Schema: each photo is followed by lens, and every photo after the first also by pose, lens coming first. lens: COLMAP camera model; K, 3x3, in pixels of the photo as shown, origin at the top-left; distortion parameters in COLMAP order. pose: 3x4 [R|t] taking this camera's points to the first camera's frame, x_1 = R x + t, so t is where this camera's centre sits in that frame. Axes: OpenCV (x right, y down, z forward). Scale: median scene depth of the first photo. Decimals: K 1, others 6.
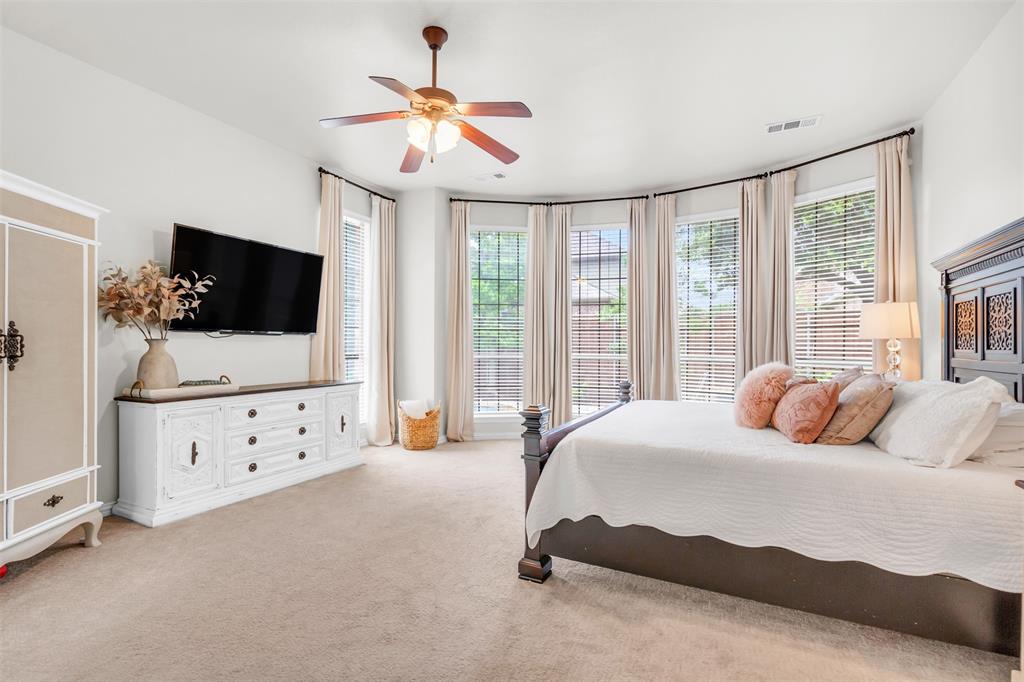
lens RADIAL K [[472.1, 0, 510.6], [0, 472.1, 348.0], [0, 0, 1]] dist [0.001510, 0.000389]
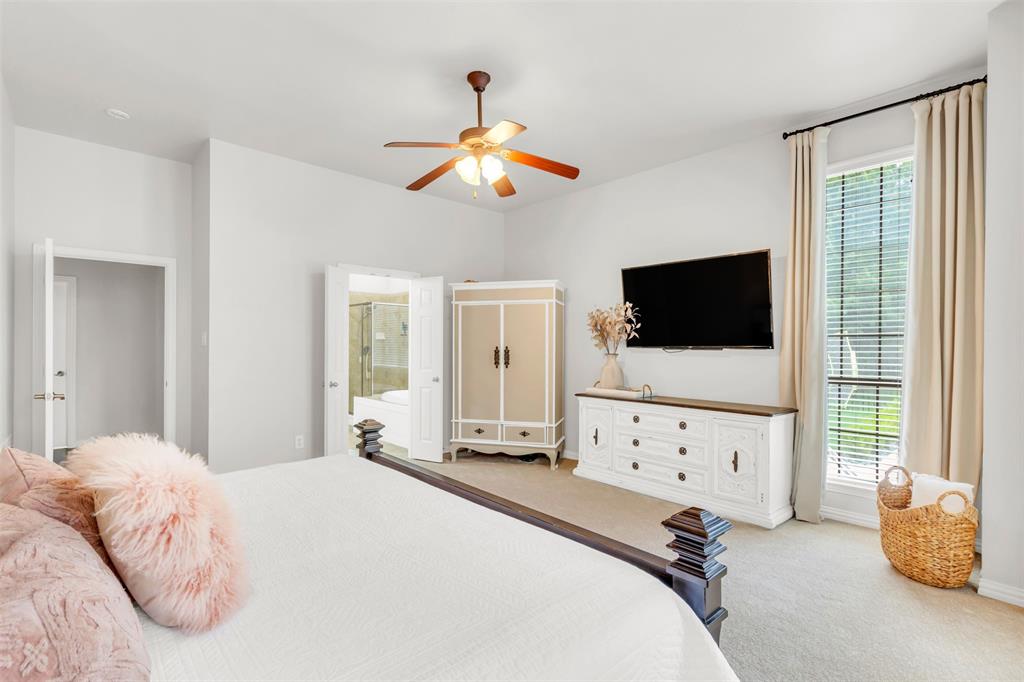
lens RADIAL K [[472.1, 0, 510.6], [0, 472.1, 348.0], [0, 0, 1]] dist [0.001510, 0.000389]
pose [[-0.364848, -0.009437, -0.931019, 0.628429], [-0.020390, 0.999790, -0.002144, -0.025101], [0.930844, 0.018202, -0.364964, 1.120339]]
